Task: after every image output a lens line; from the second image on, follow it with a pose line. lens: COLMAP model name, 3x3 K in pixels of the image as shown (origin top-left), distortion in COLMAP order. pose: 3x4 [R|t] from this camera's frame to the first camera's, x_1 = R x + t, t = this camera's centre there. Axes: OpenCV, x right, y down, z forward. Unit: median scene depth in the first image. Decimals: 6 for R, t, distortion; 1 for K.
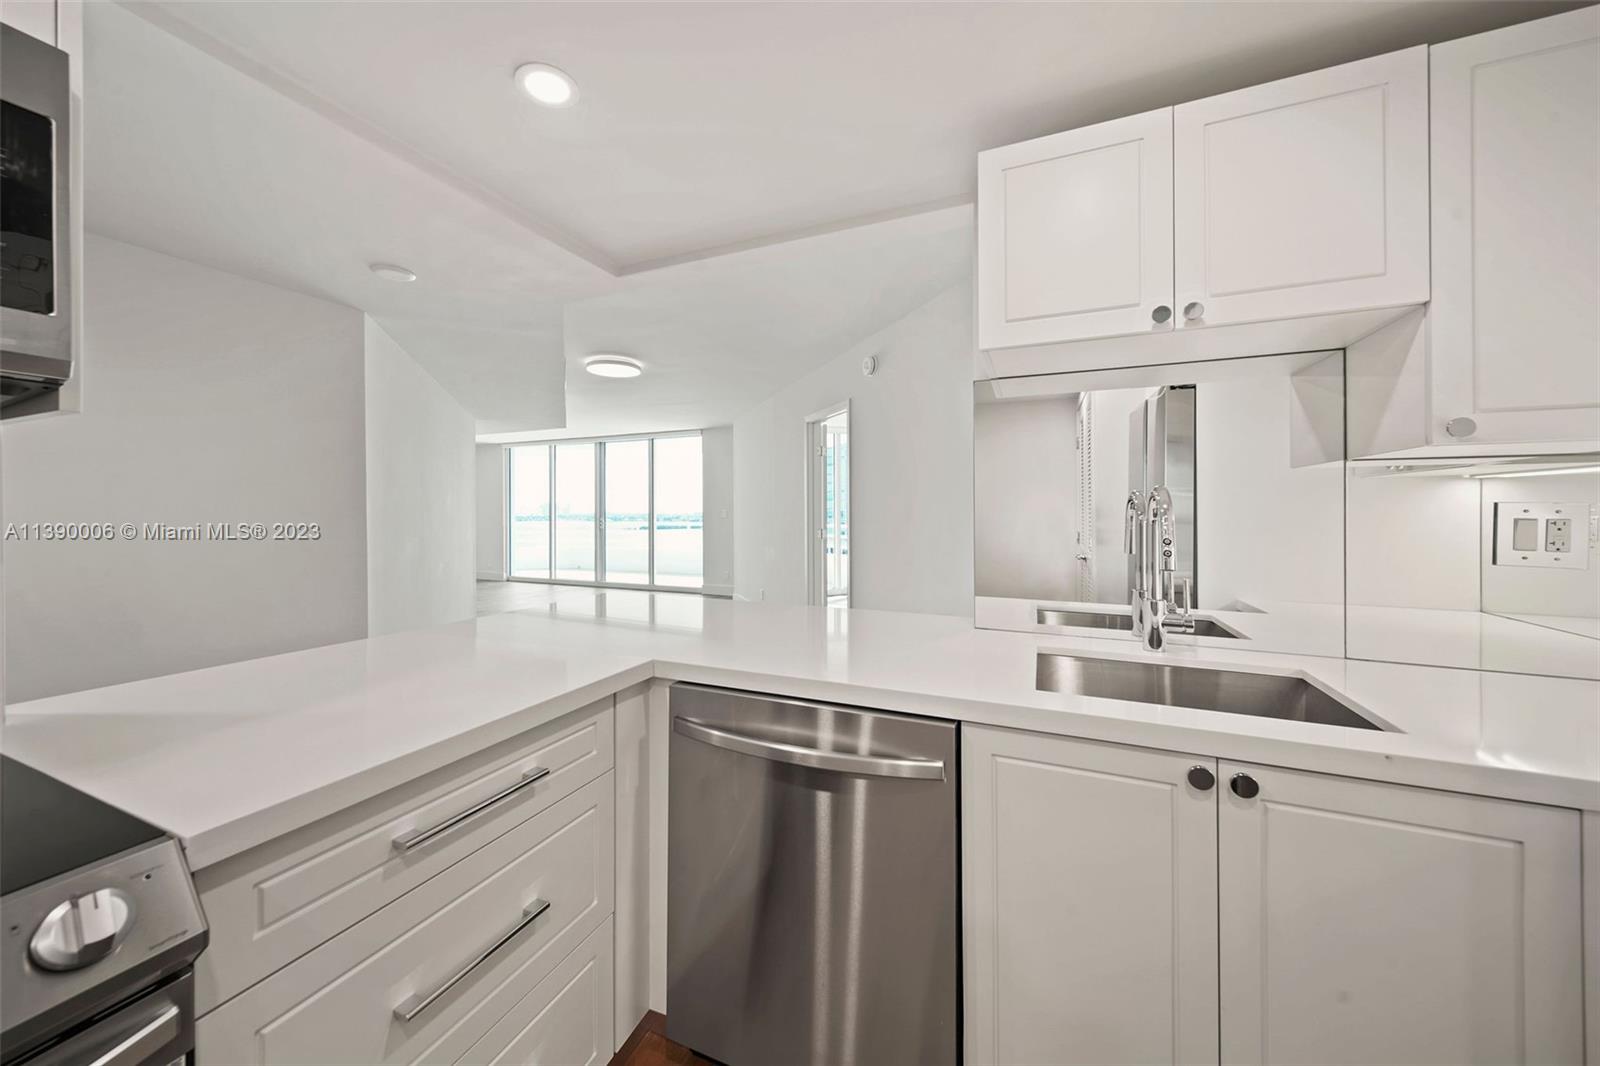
lens RADIAL K [[570.0, 0, 794.2], [0, 570.0, 498.2], [0, 0, 1]] dist [-0.001189, -0.000144]
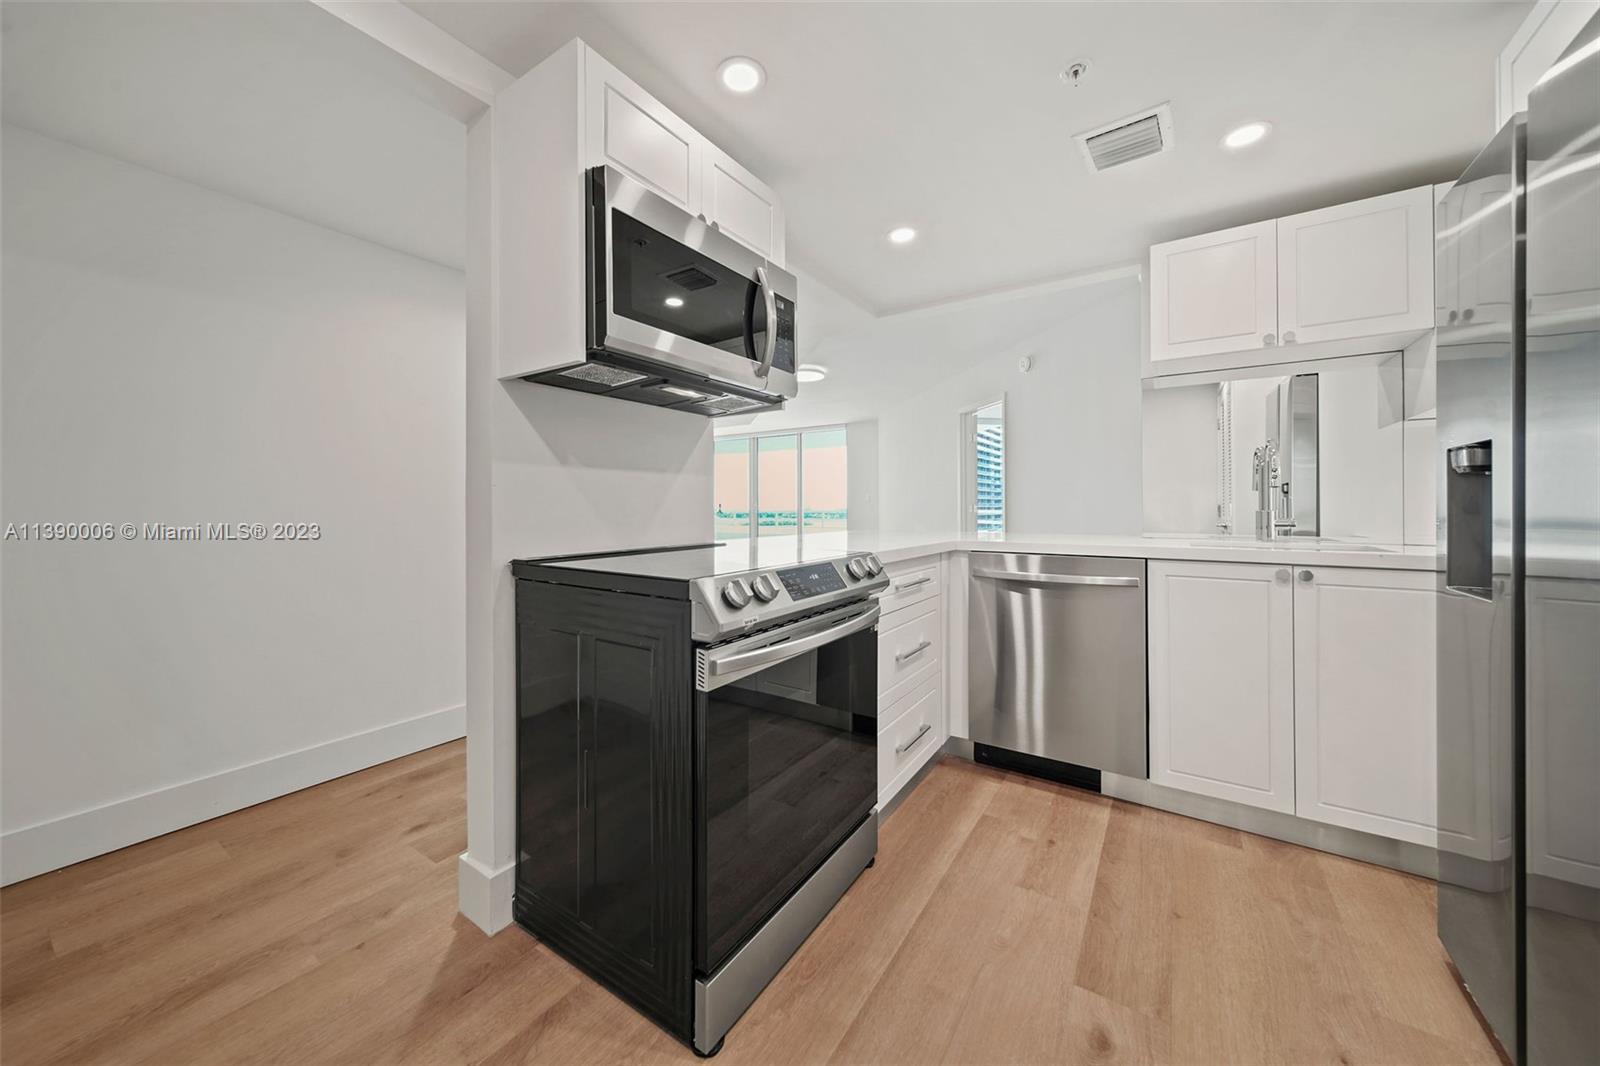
lens RADIAL K [[570.0, 0, 794.2], [0, 570.0, 498.2], [0, 0, 1]] dist [-0.001189, -0.000144]
pose [[0.983619, -0.002413, -0.180244, -0.284797], [0.003475, 0.999978, 0.005575, 0.091273], [0.180227, -0.006110, 0.983606, -0.589550]]
